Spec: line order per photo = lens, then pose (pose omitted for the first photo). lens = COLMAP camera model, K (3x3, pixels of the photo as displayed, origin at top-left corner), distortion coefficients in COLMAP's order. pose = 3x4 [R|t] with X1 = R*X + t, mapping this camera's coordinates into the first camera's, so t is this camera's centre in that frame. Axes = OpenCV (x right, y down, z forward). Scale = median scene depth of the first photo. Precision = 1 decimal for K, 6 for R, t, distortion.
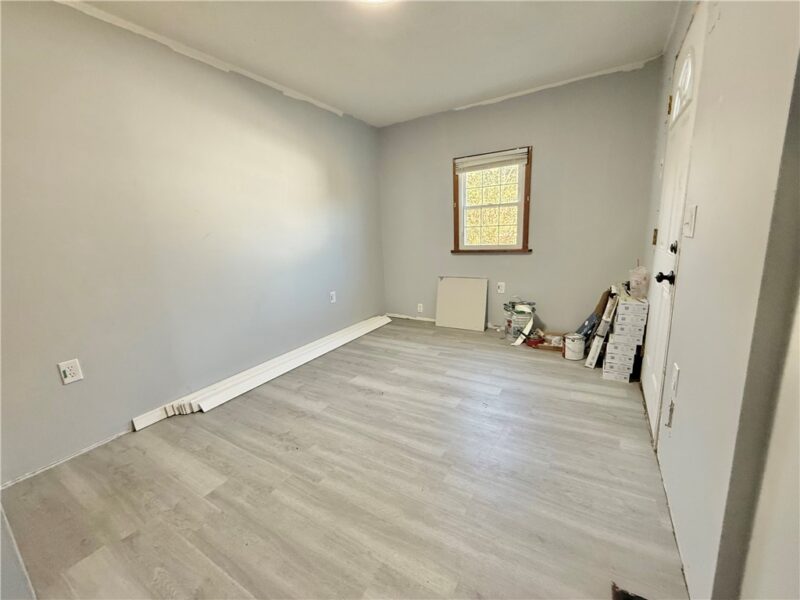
lens RADIAL K [[322.3, 0, 399.8], [0, 322.3, 300.0], [0, 0, 1]] dist [-0.000020, -0.000133]
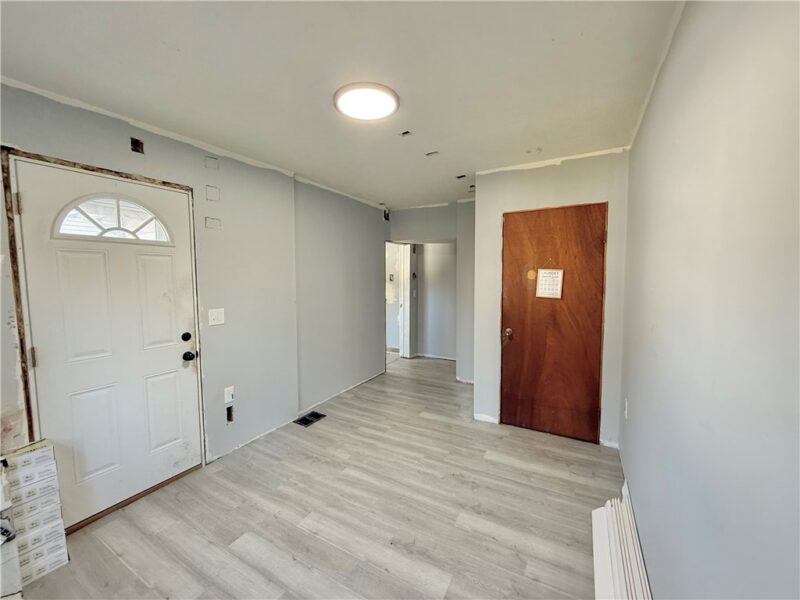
lens RADIAL K [[322.3, 0, 401.4], [0, 322.3, 299.6], [0, 0, 1]] dist [-0.000020, -0.000133]
pose [[-0.997867, 0.060423, -0.024693, -0.117672], [0.050973, 0.957632, 0.283448, -0.586851], [0.040774, 0.281584, -0.958670, 2.013229]]
